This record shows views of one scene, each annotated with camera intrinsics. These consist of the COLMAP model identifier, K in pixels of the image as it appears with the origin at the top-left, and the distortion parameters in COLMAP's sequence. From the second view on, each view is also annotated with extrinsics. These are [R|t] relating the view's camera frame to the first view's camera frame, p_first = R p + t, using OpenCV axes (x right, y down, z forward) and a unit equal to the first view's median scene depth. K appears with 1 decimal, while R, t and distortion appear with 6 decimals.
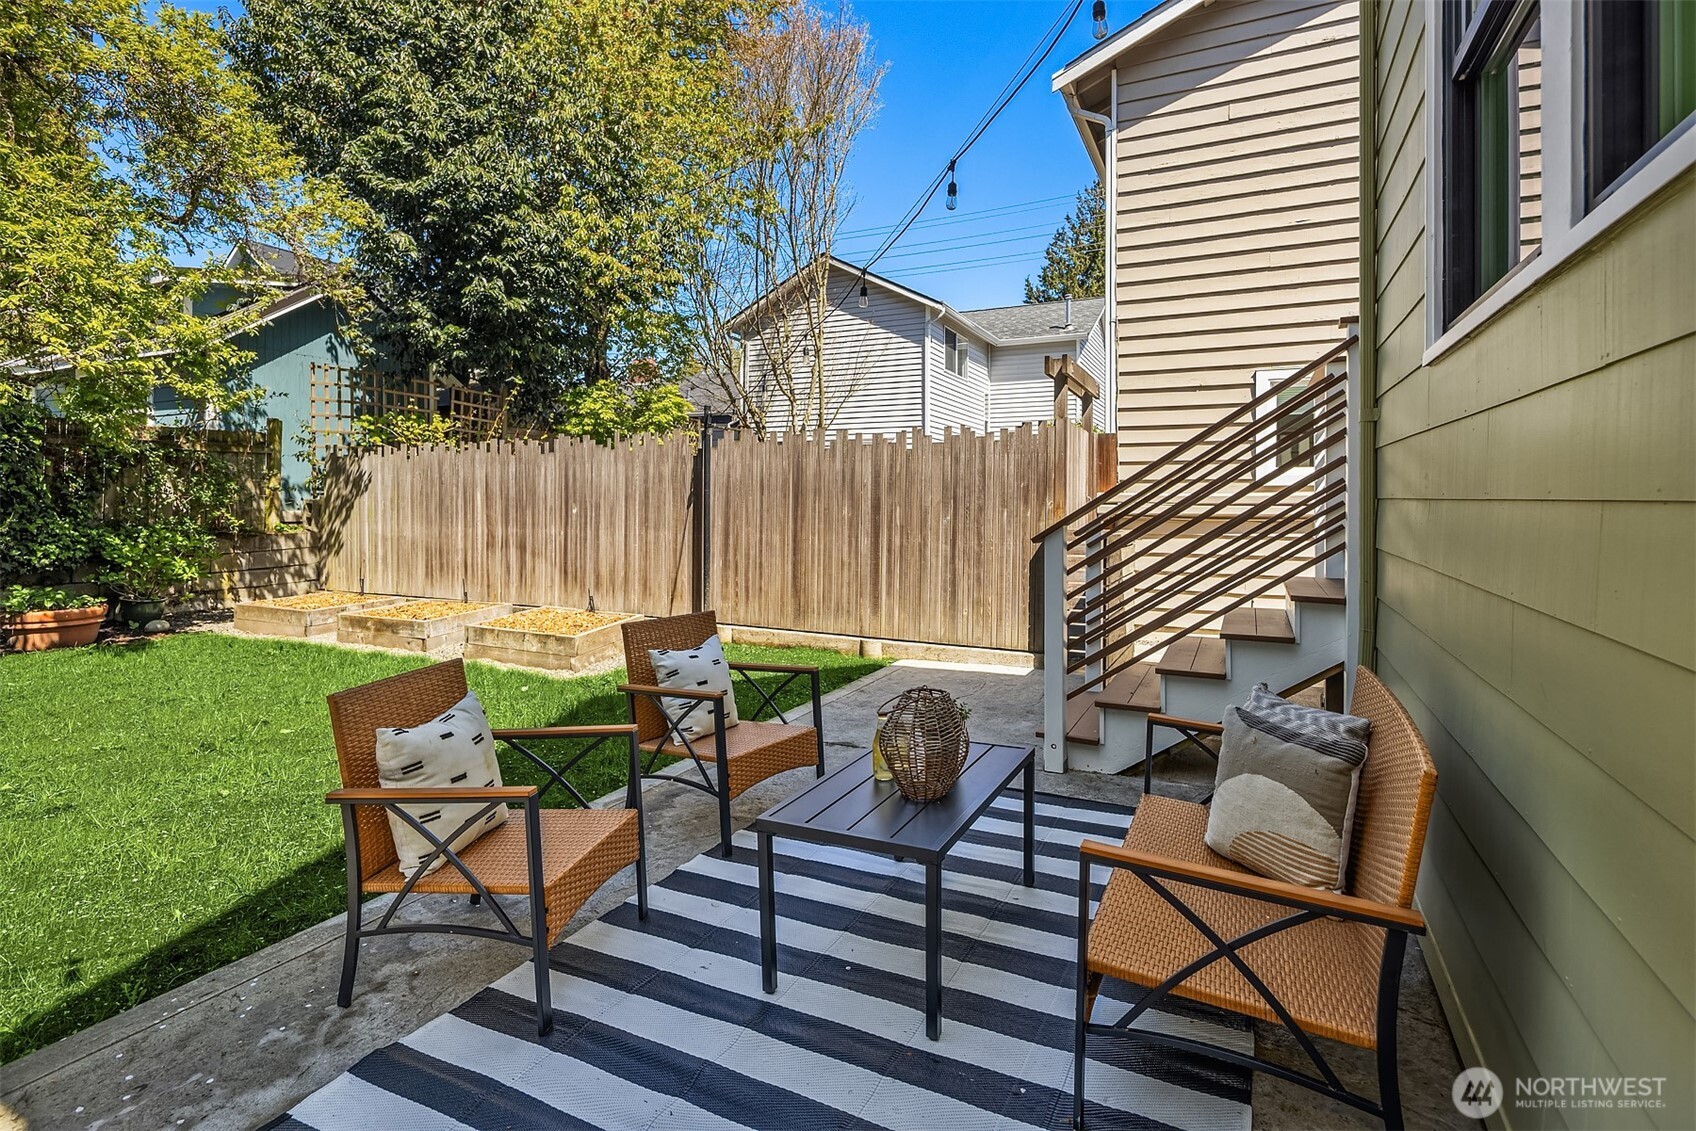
lens RADIAL K [[823.6, 0, 855.1], [0, 823.6, 507.6], [0, 0, 1]] dist [0.005920, -0.003844]
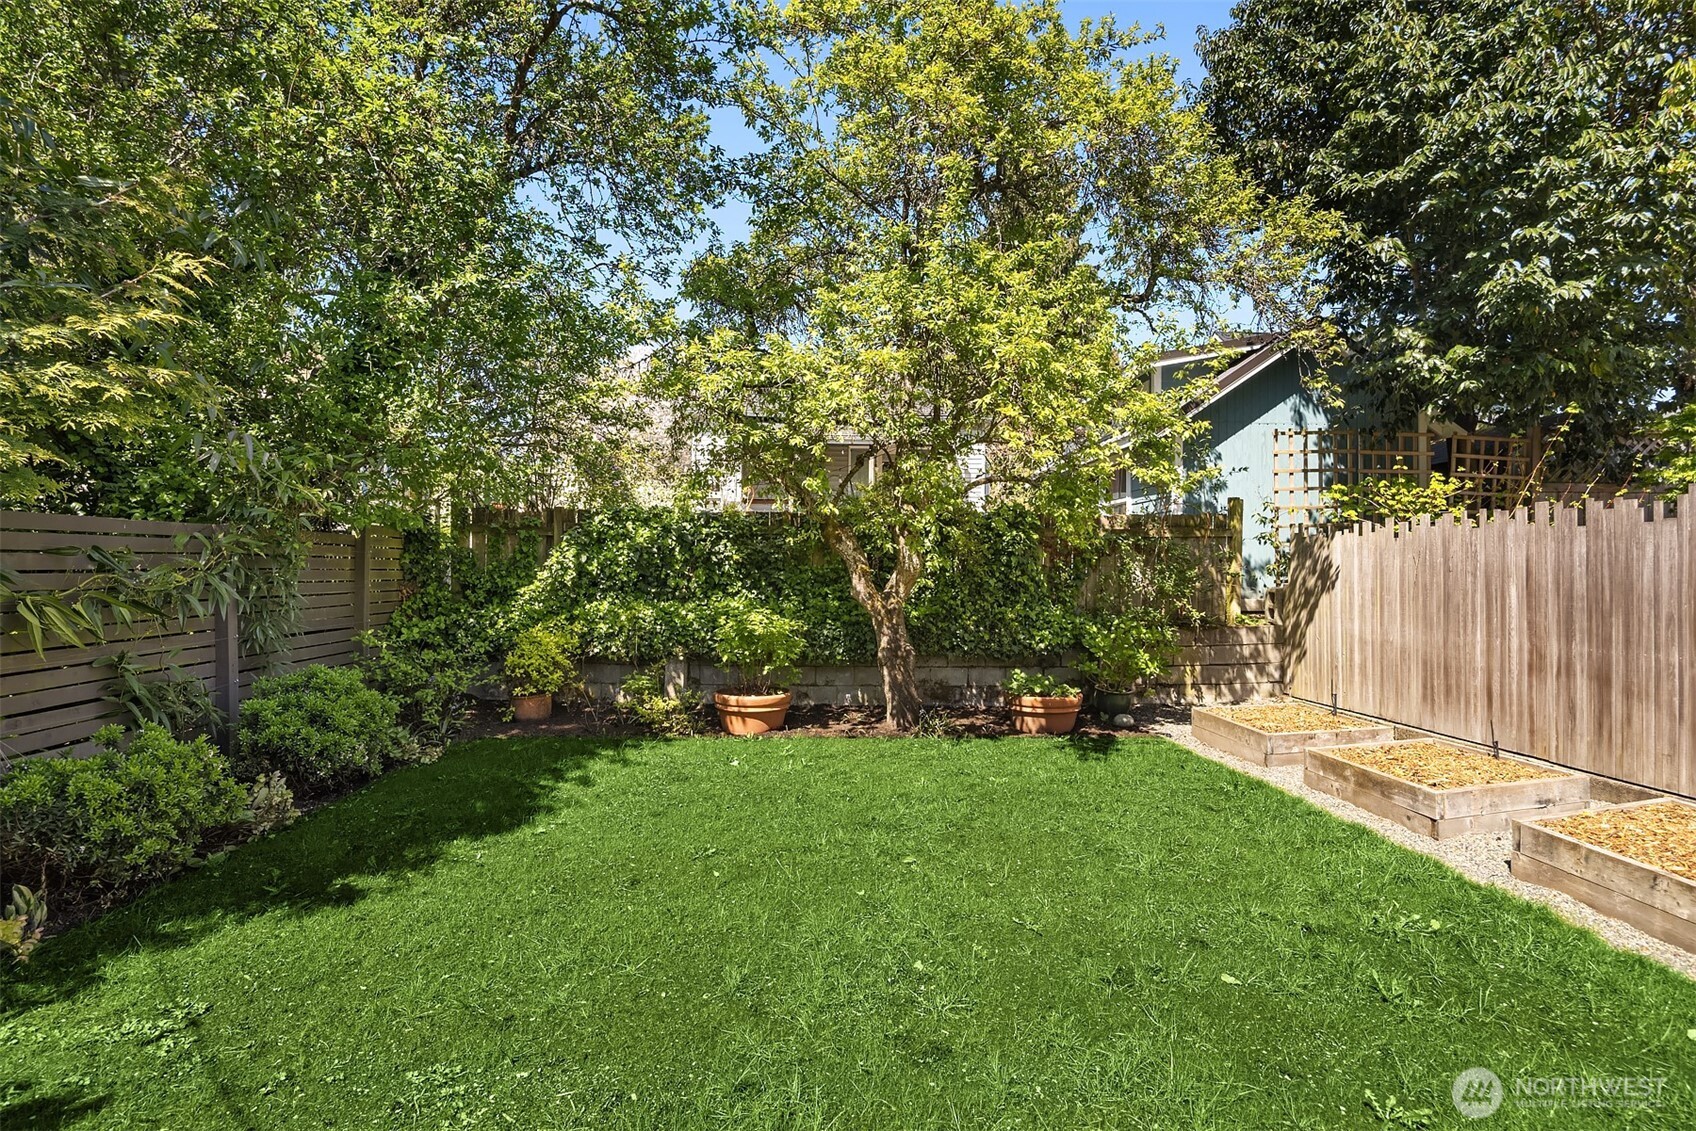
lens RADIAL K [[823.6, 0, 840.4], [0, 823.6, 557.1], [0, 0, 1]] dist [0.005920, -0.003844]
pose [[0.478003, -0.015289, -0.878225, -0.138476], [-0.007436, 0.999742, -0.021452, -0.023234], [0.878327, 0.016784, 0.477766, 0.221654]]
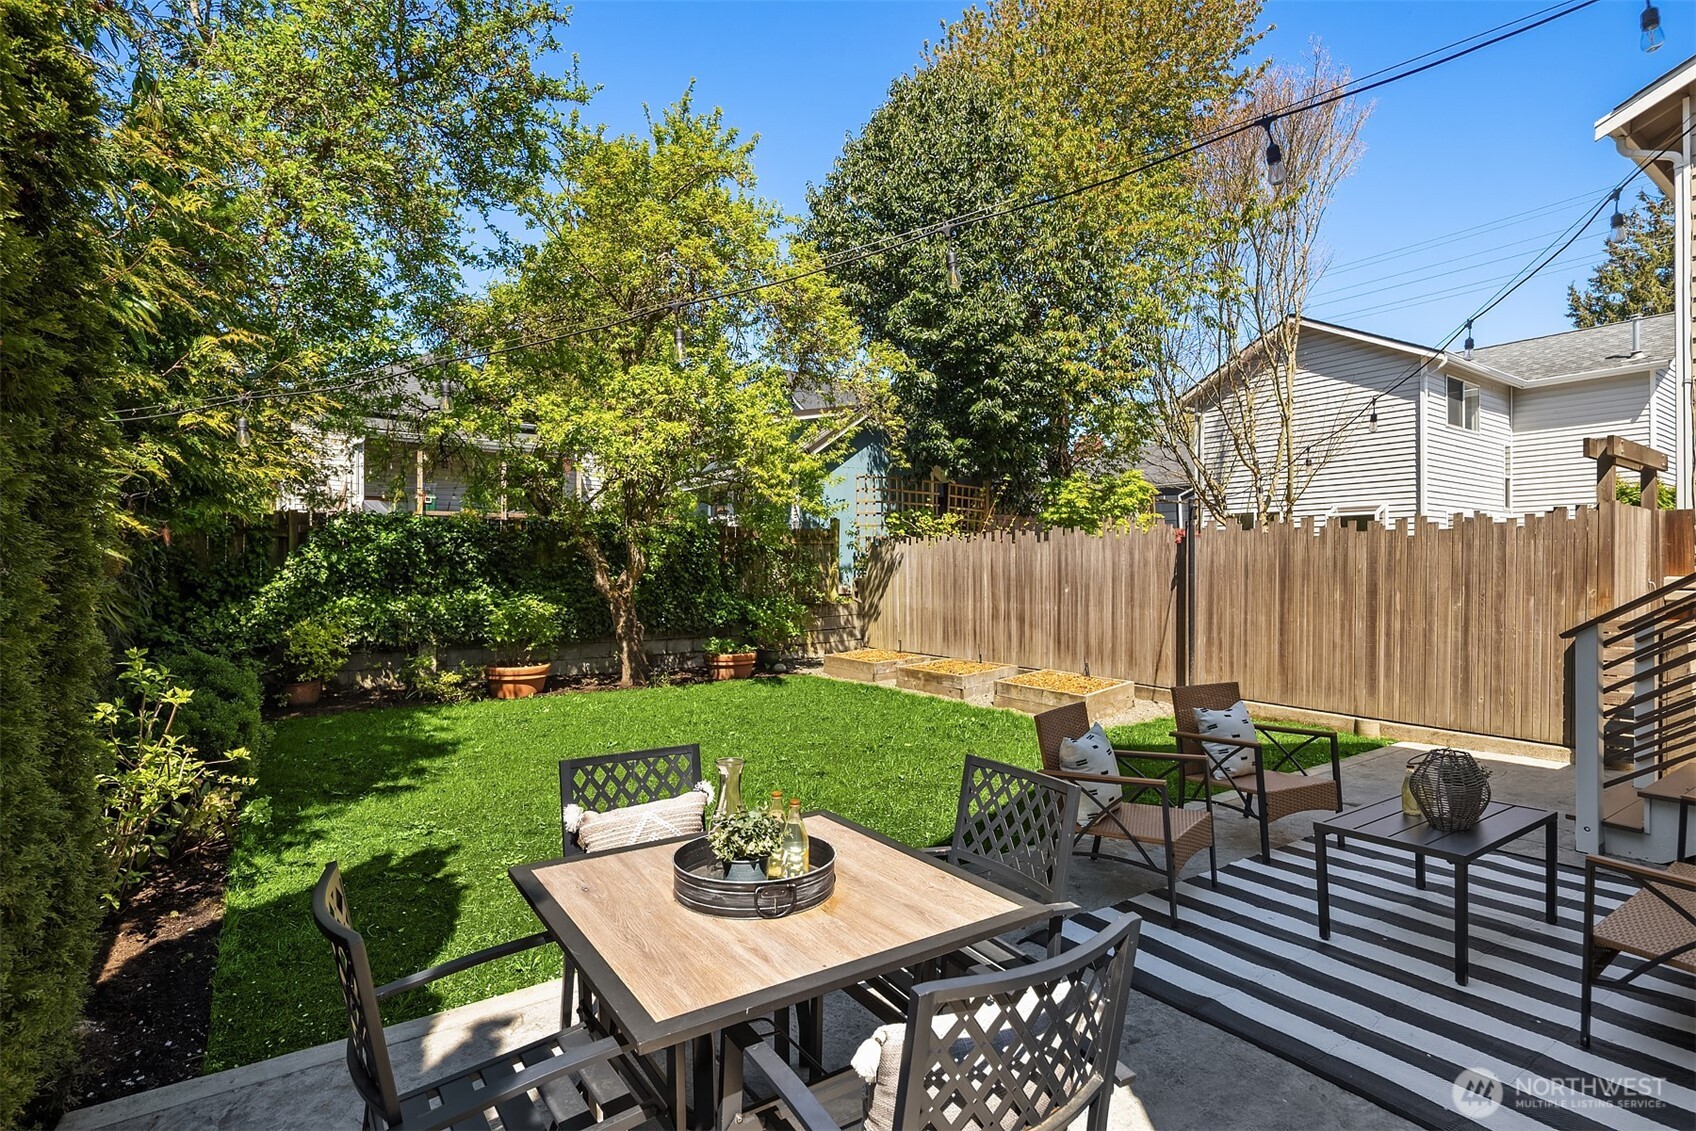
lens RADIAL K [[823.6, 0, 847.5], [0, 823.6, 572.1], [0, 0, 1]] dist [0.005920, -0.003844]
pose [[0.869345, -0.002714, -0.494198, -0.027496], [0.001791, 0.999996, -0.002340, -0.018956], [0.494202, 0.001149, 0.869346, -0.177160]]
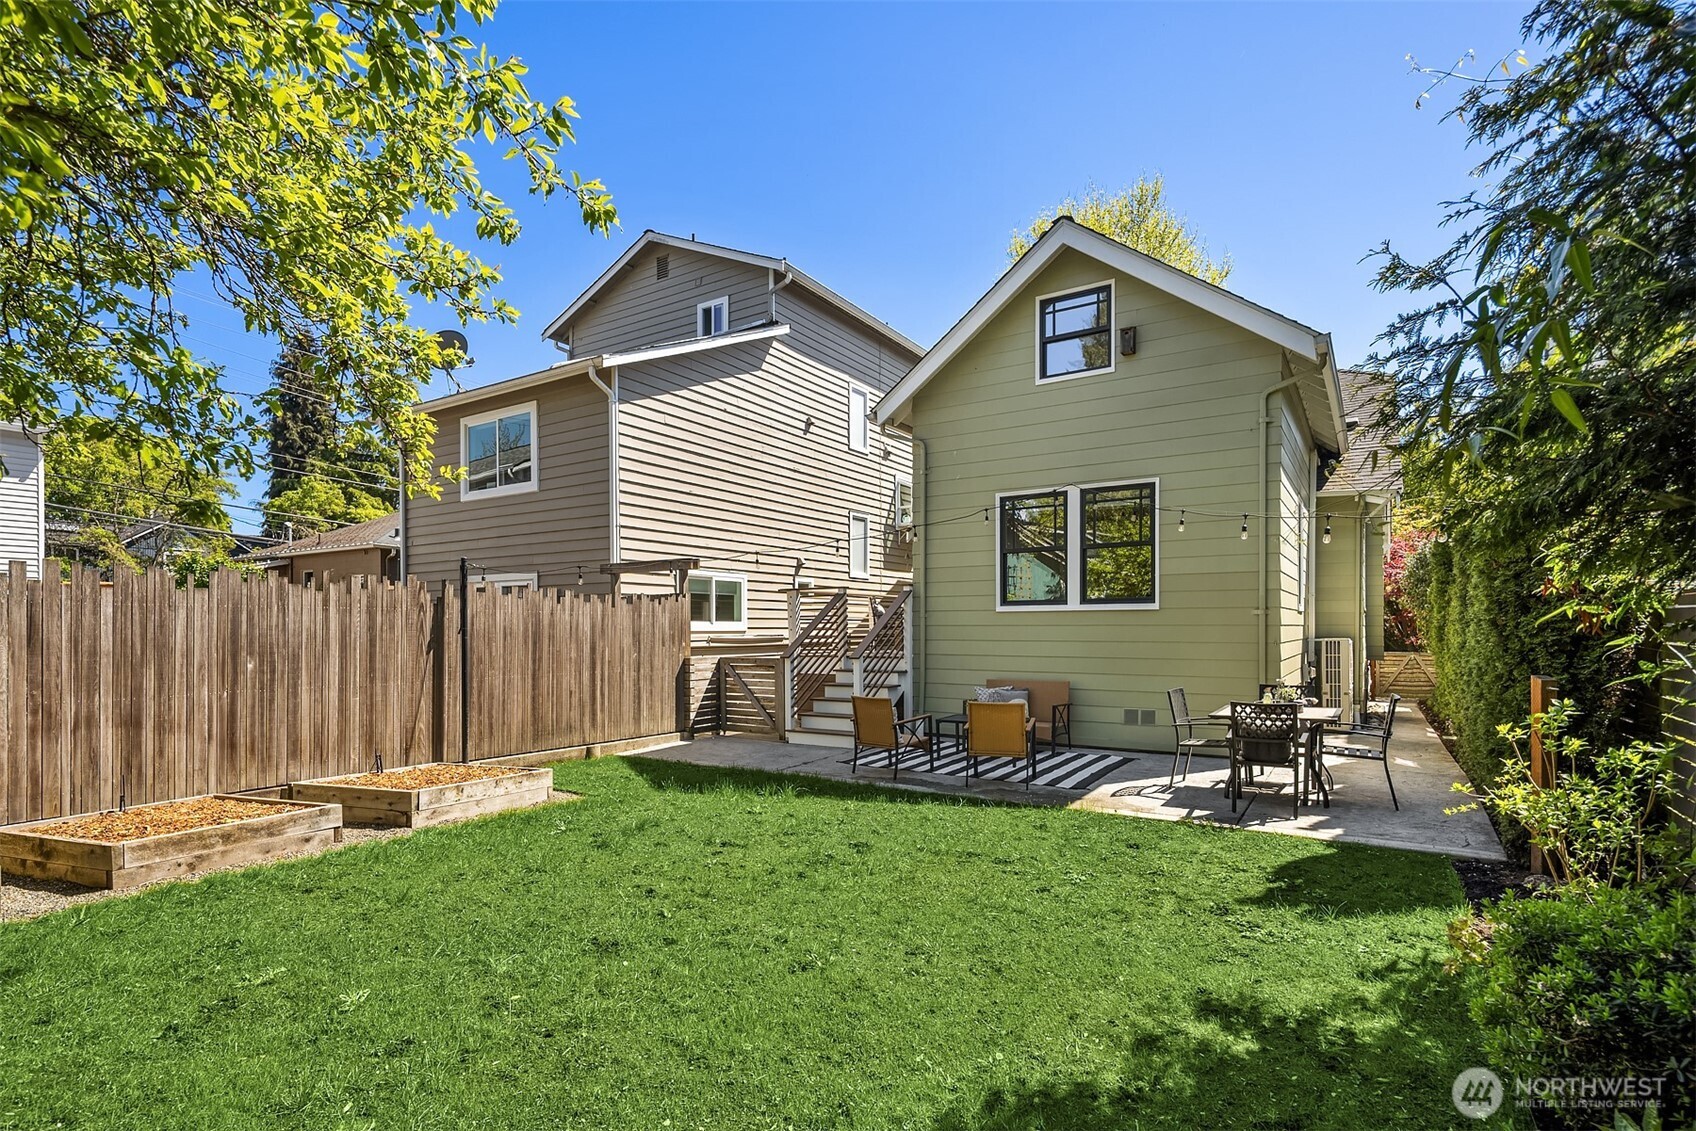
lens RADIAL K [[823.6, 0, 857.7], [0, 823.6, 628.1], [0, 0, 1]] dist [0.005920, -0.003844]
pose [[0.111059, 0.000221, 0.993814, -1.012389], [0.015118, 0.999884, -0.001912, -0.020612], [-0.993699, 0.015237, 0.111043, 0.315868]]
